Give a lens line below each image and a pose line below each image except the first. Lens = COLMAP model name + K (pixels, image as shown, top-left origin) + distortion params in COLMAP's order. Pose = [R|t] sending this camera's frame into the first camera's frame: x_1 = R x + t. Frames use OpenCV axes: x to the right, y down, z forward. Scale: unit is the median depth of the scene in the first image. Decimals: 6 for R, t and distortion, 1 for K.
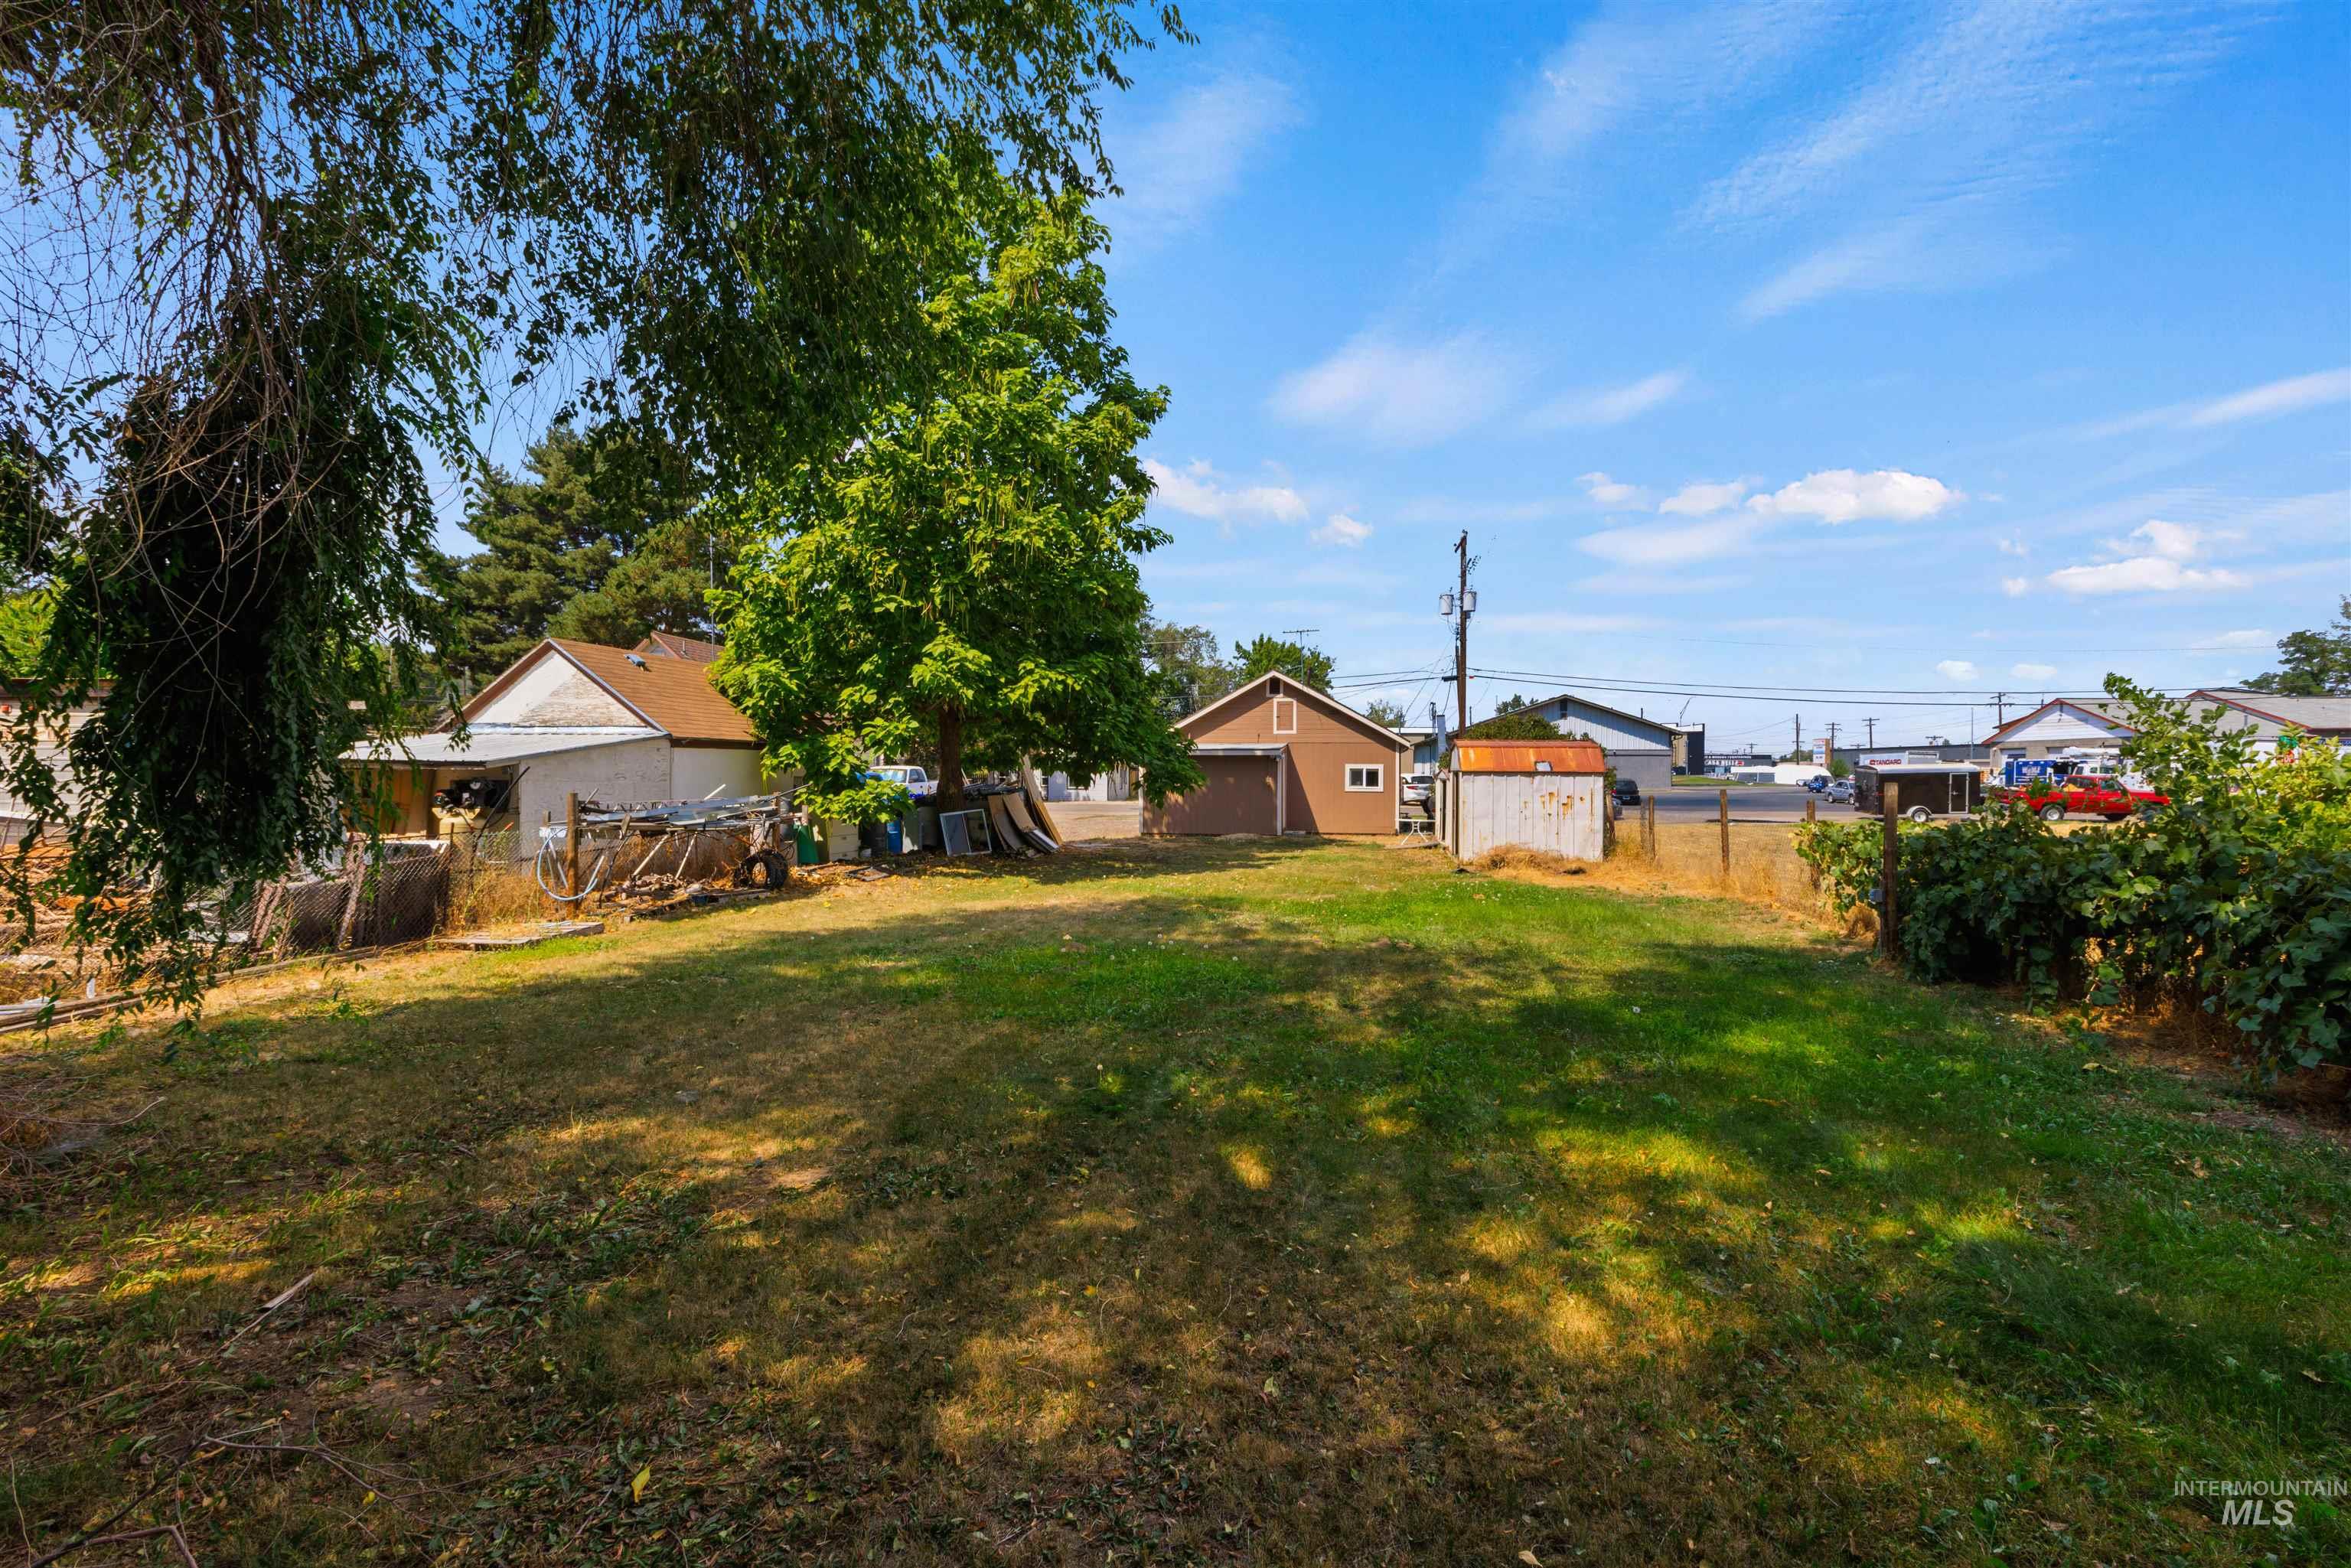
lens RADIAL K [[1080.0, 0, 1183.3], [0, 1080.0, 763.6], [0, 0, 1]] dist [0.001533, -0.000538]
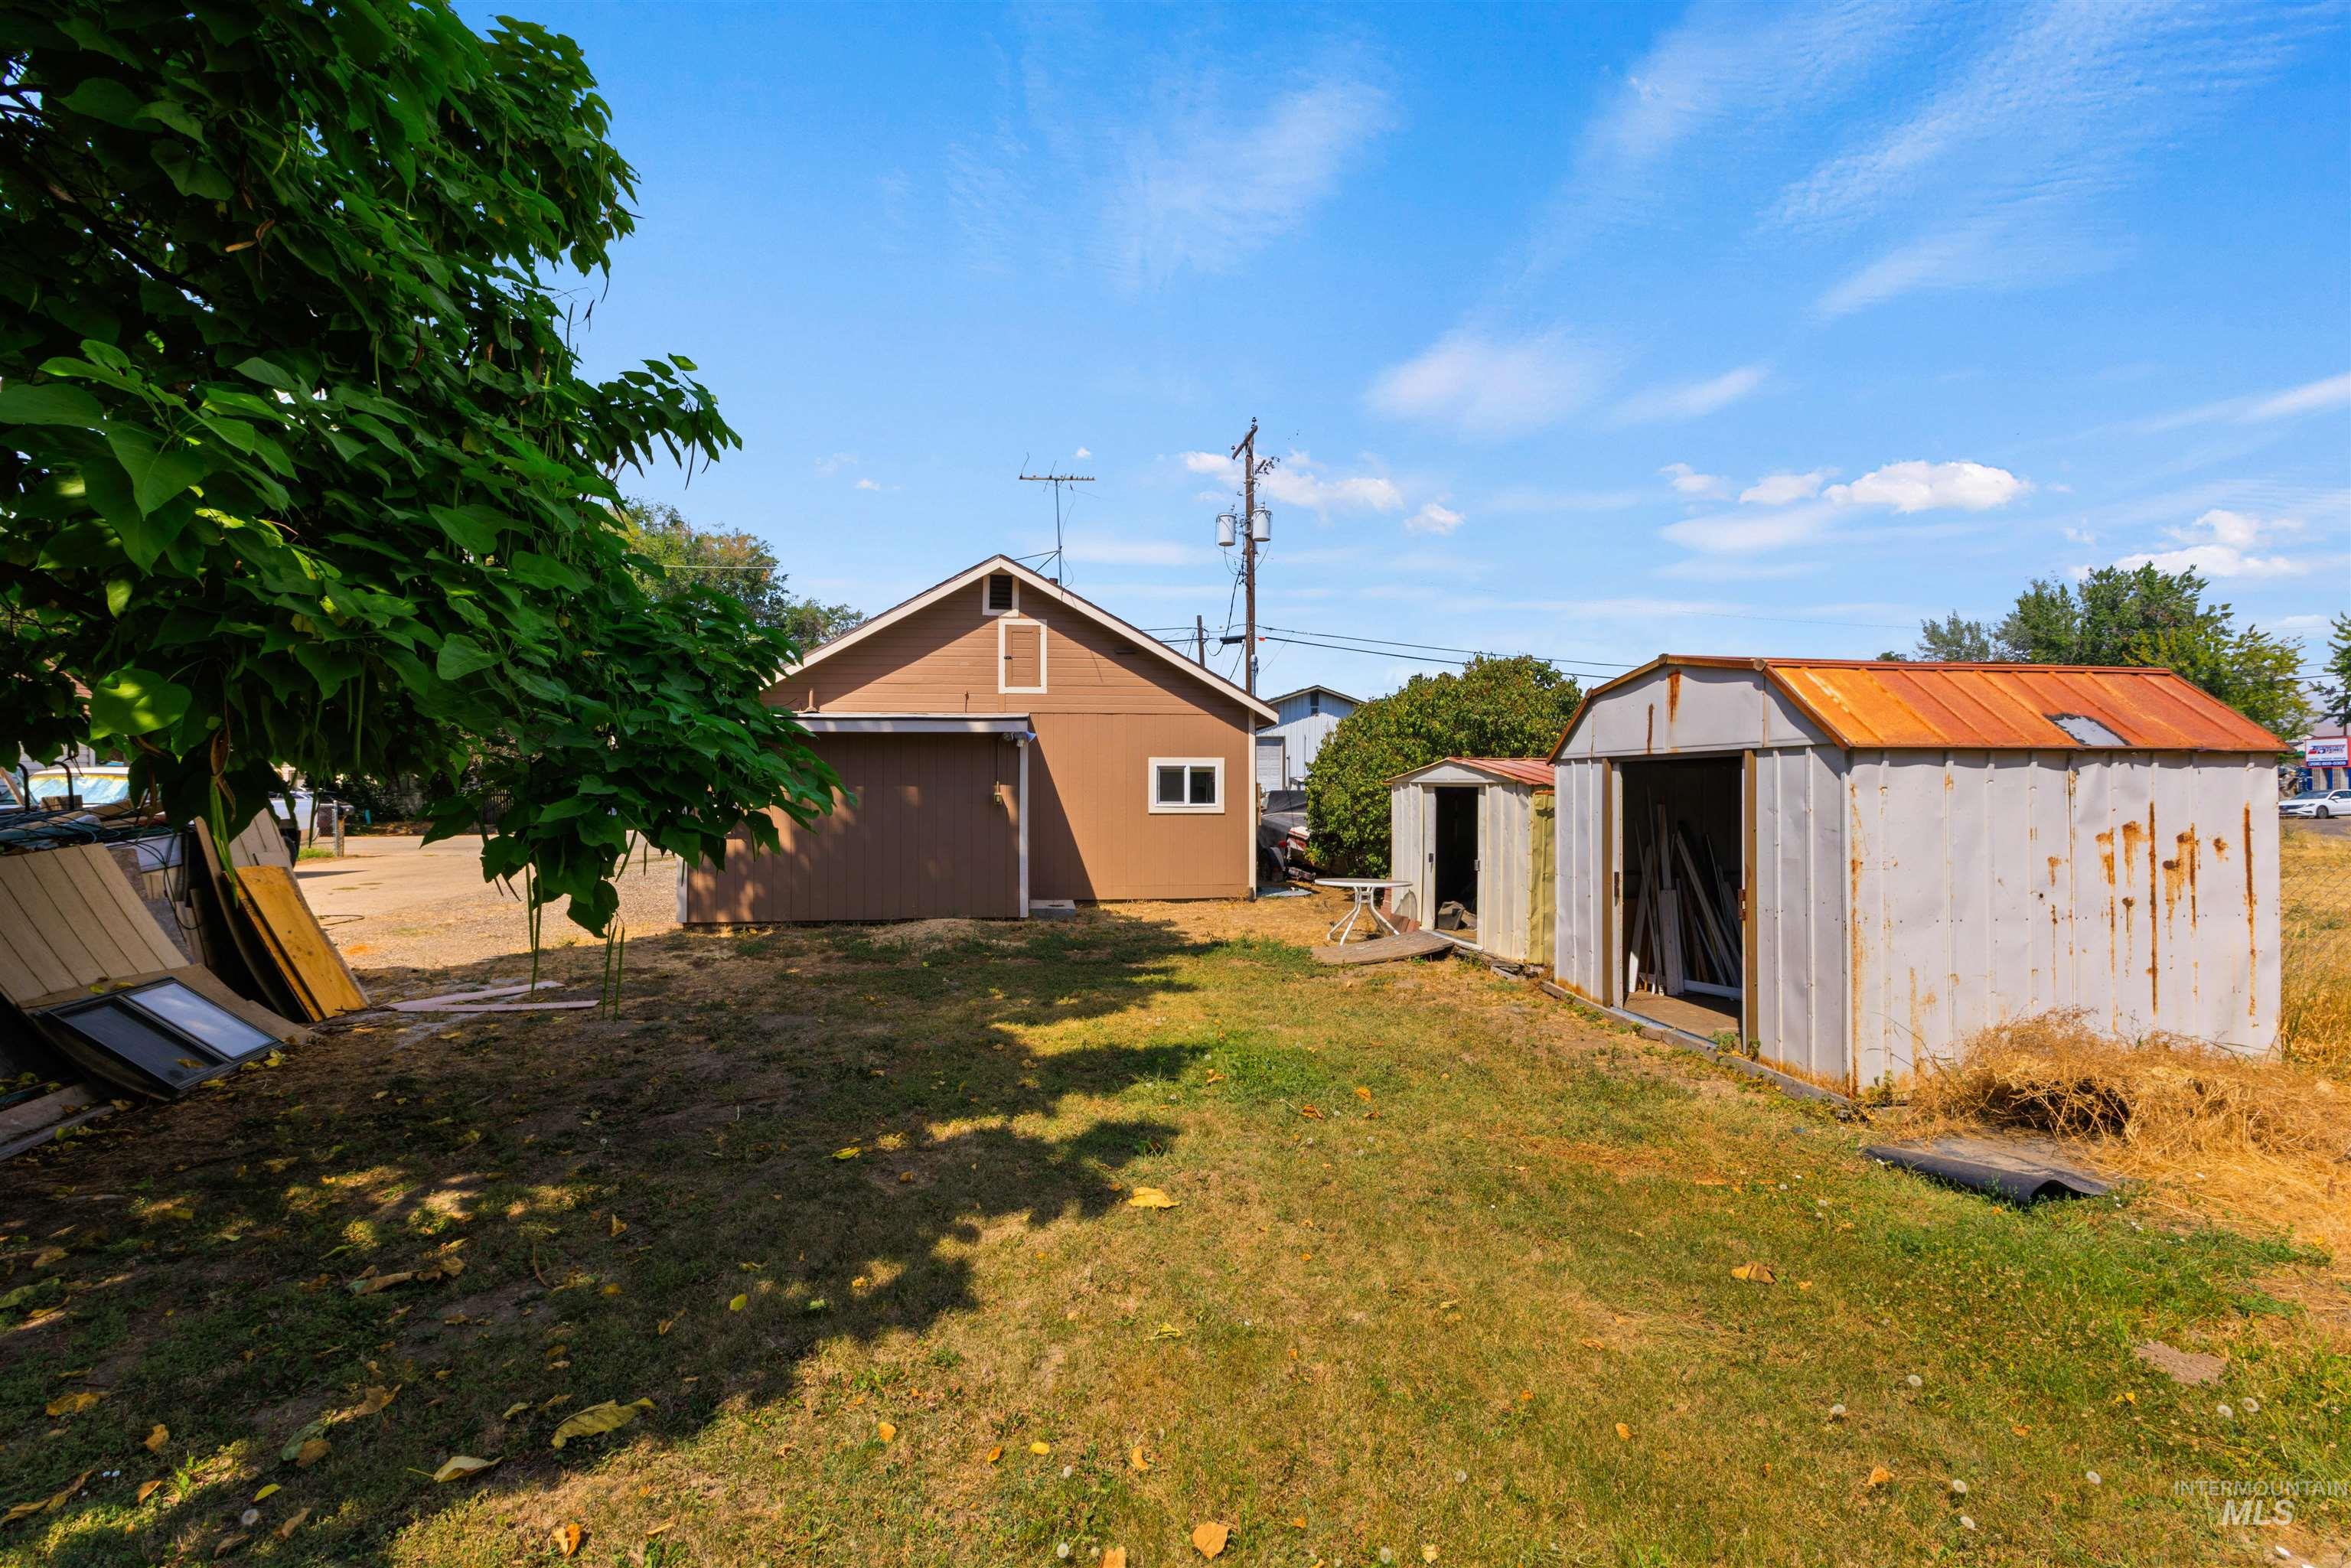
lens RADIAL K [[1080.0, 0, 1183.3], [0, 1080.0, 763.6], [0, 0, 1]] dist [0.001533, -0.000538]
pose [[0.951263, 0.000900, 0.308380, 0.015374], [0.003135, 0.999916, -0.012591, 0.009305], [-0.308365, 0.012944, 0.951180, 0.534968]]
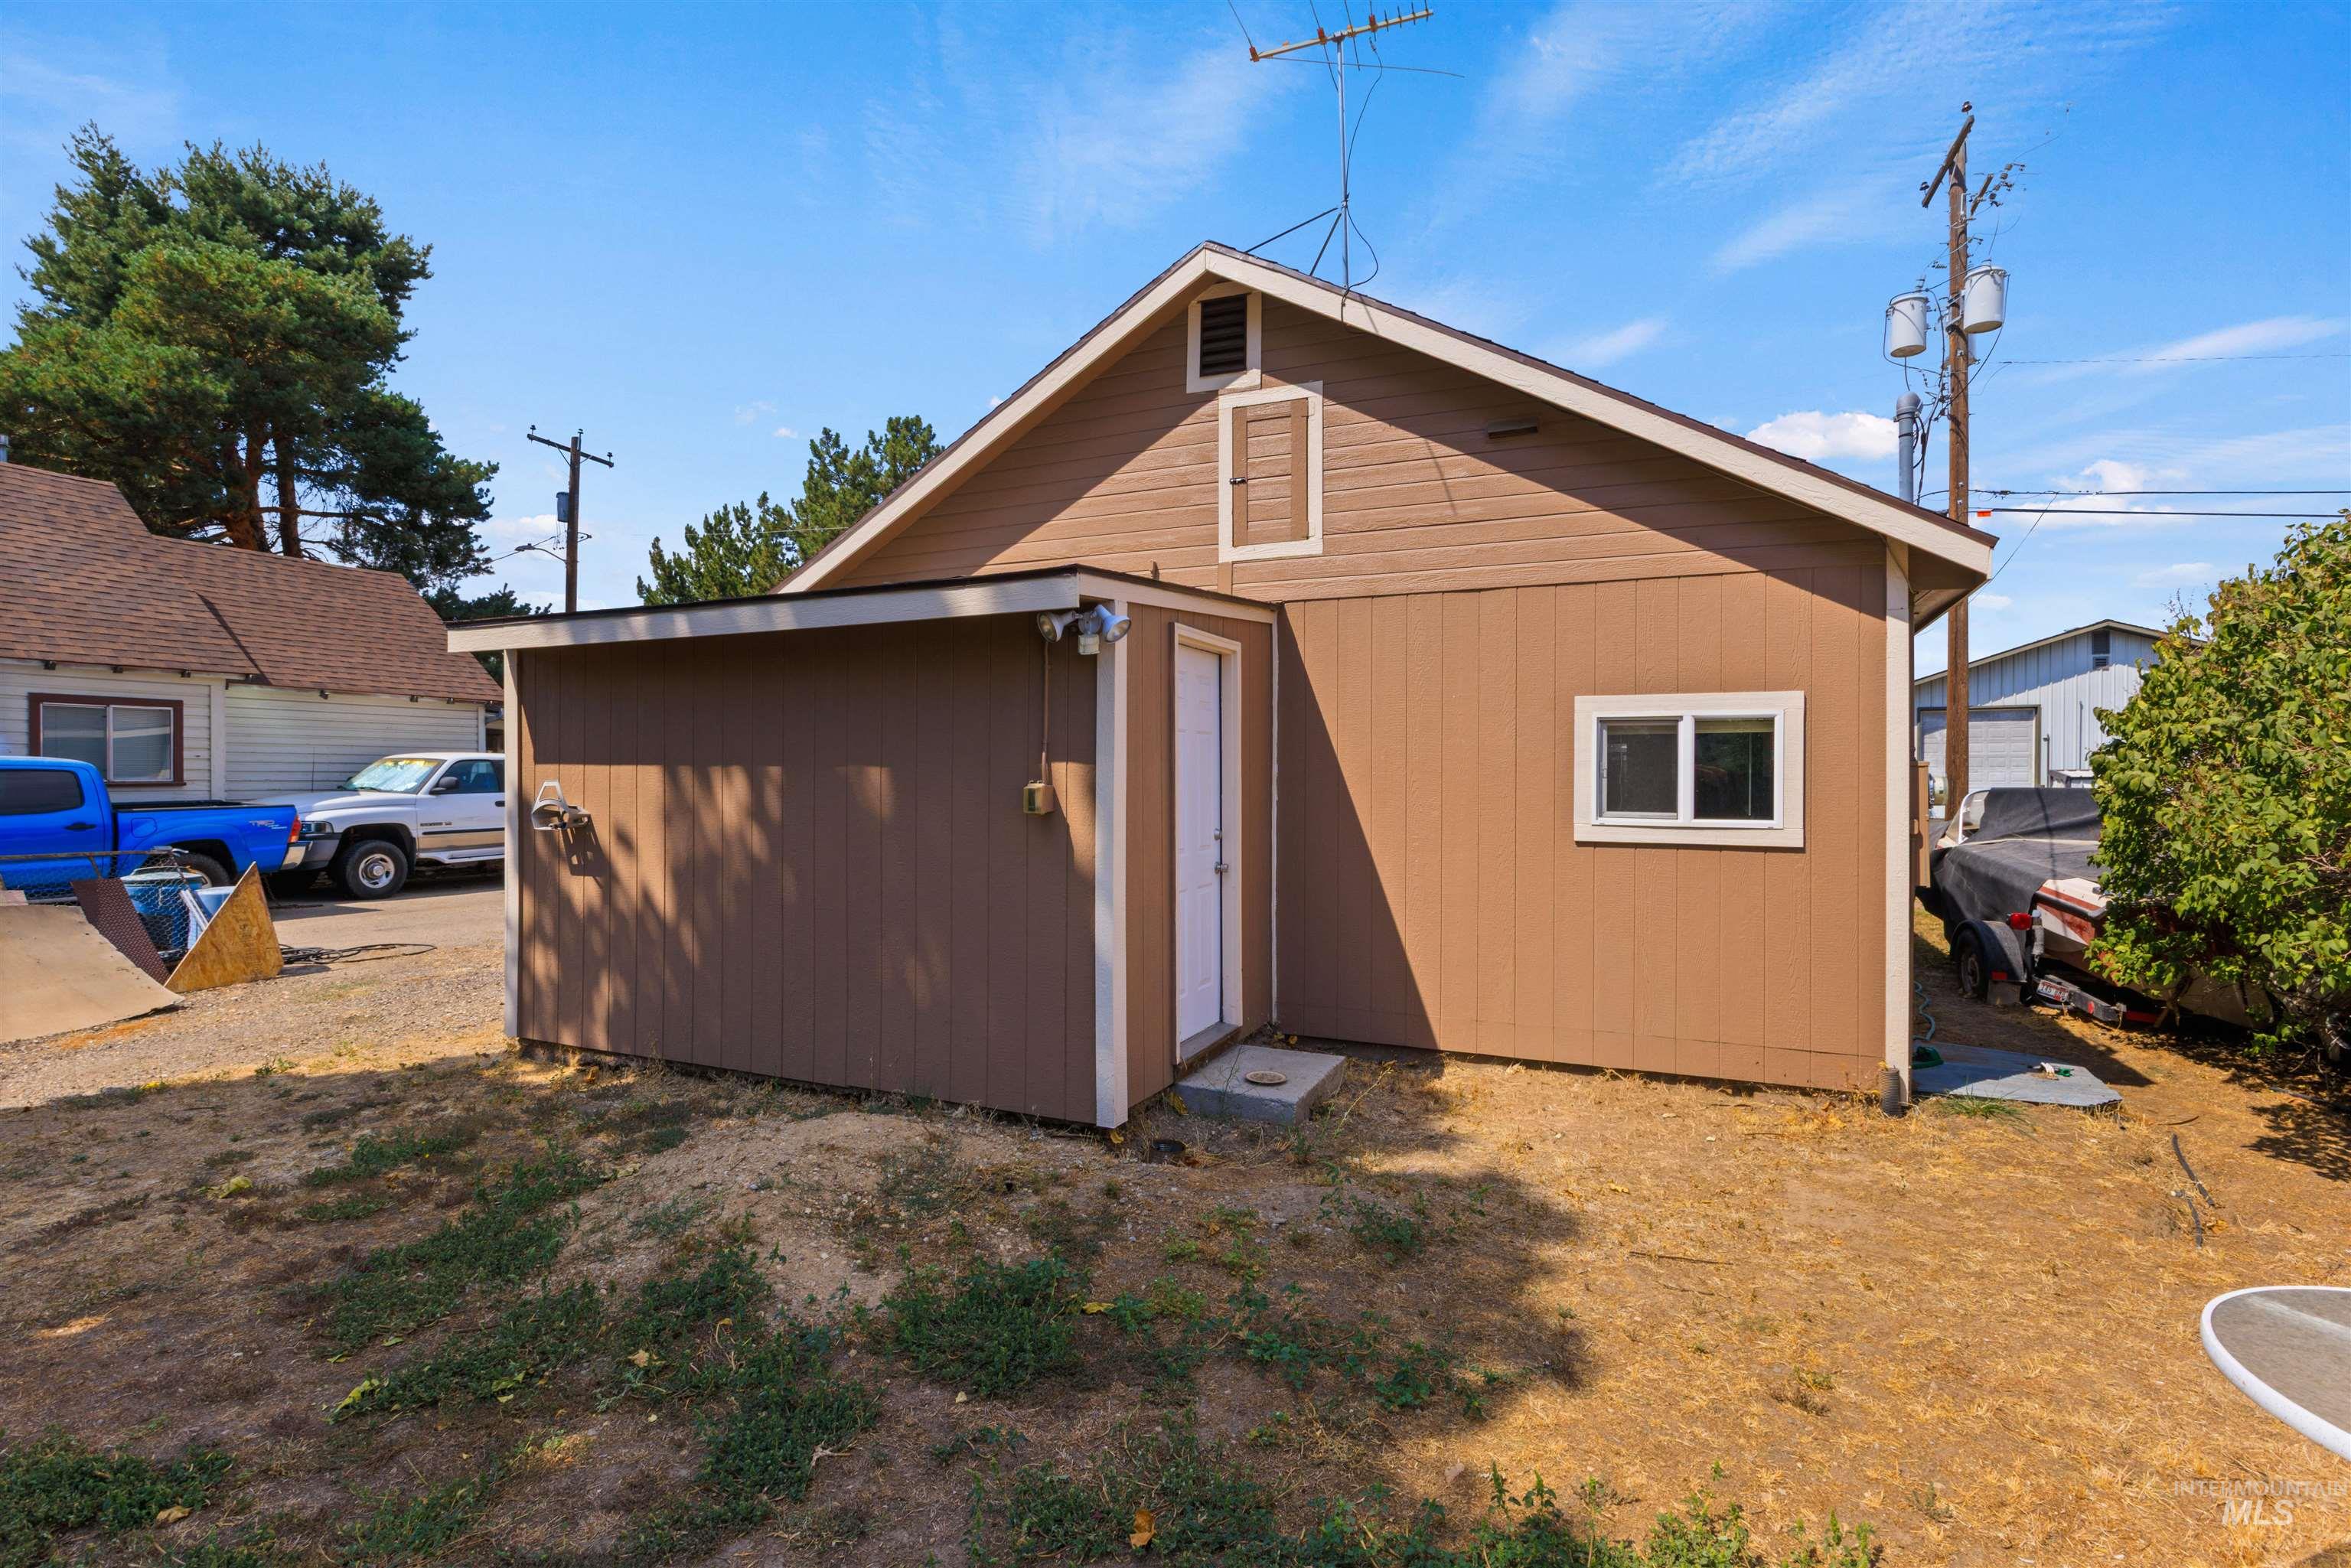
lens RADIAL K [[1135.2, 0, 1175.5], [0, 1135.2, 784.0], [0, 0, 1]] dist [0.000156, -0.000304]
pose [[0.969908, -0.003949, -0.243440, 0.131033], [0.005226, 0.999976, 0.004601, 0.014175], [0.243416, -0.005735, 0.969905, 0.795289]]
